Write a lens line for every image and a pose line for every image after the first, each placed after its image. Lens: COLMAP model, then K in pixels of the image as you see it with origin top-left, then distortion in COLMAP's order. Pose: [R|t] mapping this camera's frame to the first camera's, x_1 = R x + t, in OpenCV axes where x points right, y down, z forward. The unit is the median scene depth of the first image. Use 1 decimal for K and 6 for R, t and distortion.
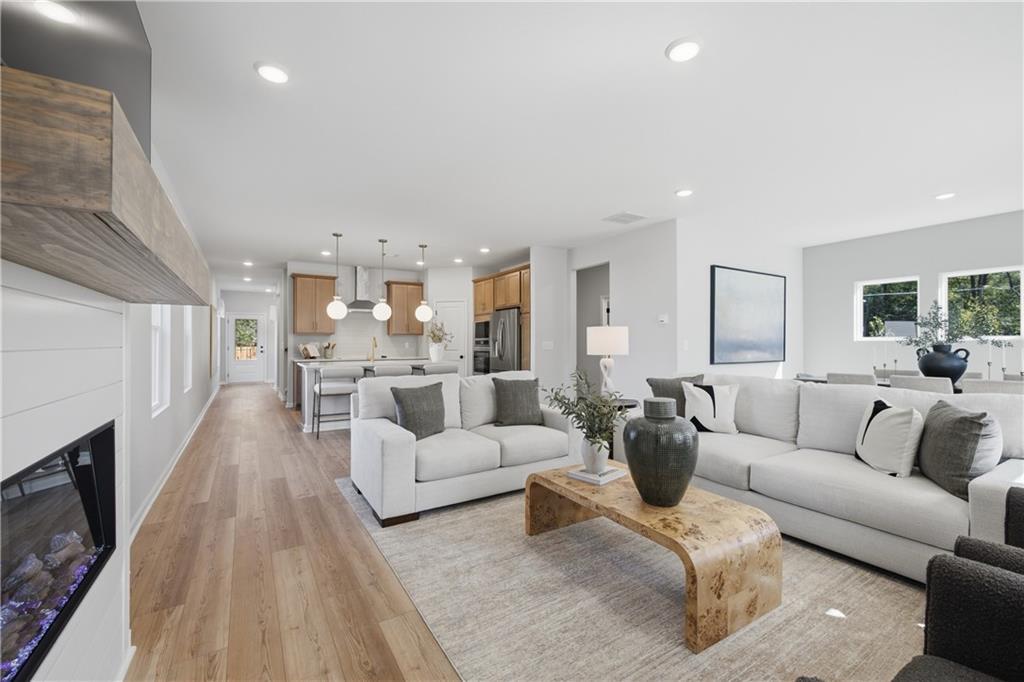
lens RADIAL K [[426.9, 0, 511.9], [0, 426.9, 345.3], [0, 0, 1]] dist [-0.002011, -0.000360]
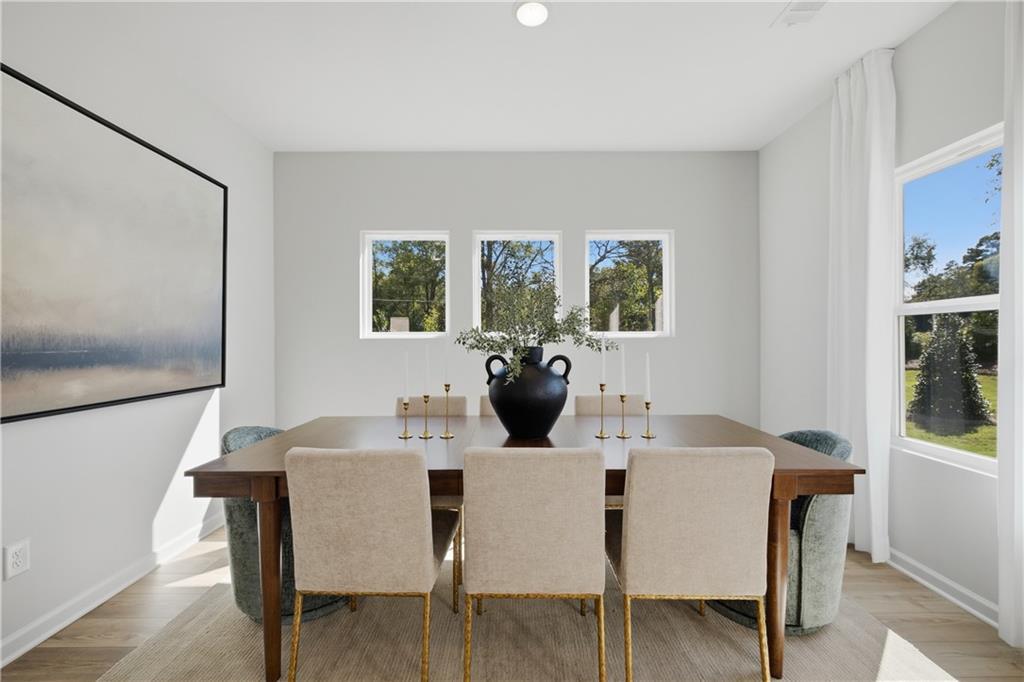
lens RADIAL K [[436.6, 0, 512.0], [0, 436.6, 341.0], [0, 0, 1]] dist [-0.000544, -0.000126]
pose [[0.522654, -0.001254, 0.852544, 0.436968], [0.006228, 0.999978, -0.002348, -0.004473], [-0.852522, 0.006537, 0.522650, 0.553692]]
